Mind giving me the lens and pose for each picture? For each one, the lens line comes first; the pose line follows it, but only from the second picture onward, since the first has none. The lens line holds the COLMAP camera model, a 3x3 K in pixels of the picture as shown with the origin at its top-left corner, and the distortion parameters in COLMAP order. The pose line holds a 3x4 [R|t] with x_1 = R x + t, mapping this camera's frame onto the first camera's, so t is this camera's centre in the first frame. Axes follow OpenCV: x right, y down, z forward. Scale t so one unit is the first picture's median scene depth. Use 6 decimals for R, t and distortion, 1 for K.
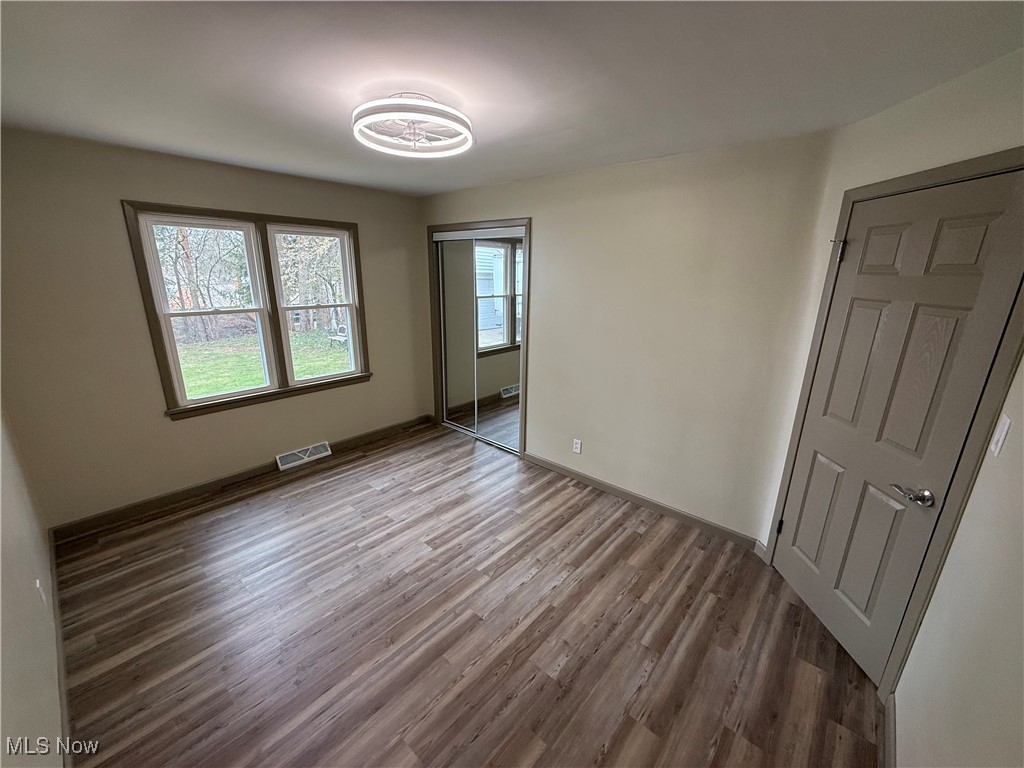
lens RADIAL K [[404.2, 0, 509.9], [0, 404.2, 384.1], [0, 0, 1]] dist [0.001890, -0.000662]
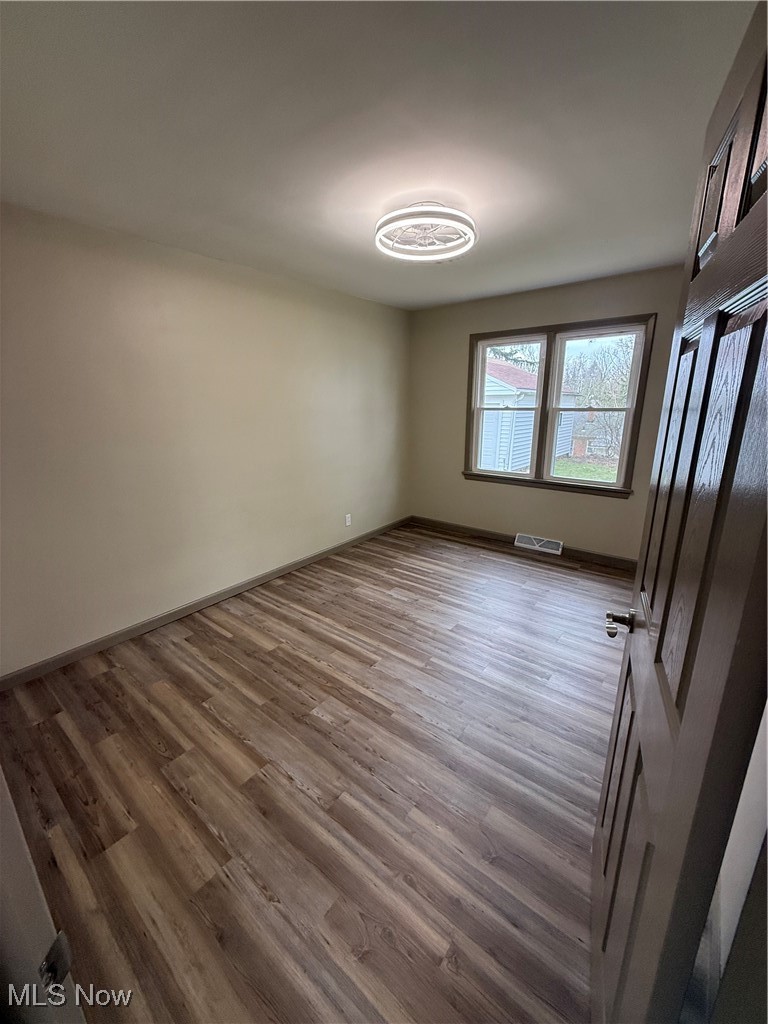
lens RADIAL K [[404.2, 0, 384.0], [0, 404.2, 508.8], [0, 0, 1]] dist [0.001890, -0.000662]
pose [[0.057259, 0.249754, -0.966615, 0.871723], [-0.257121, 0.939232, 0.227448, -0.095884], [0.964681, 0.235514, 0.117997, 0.753853]]
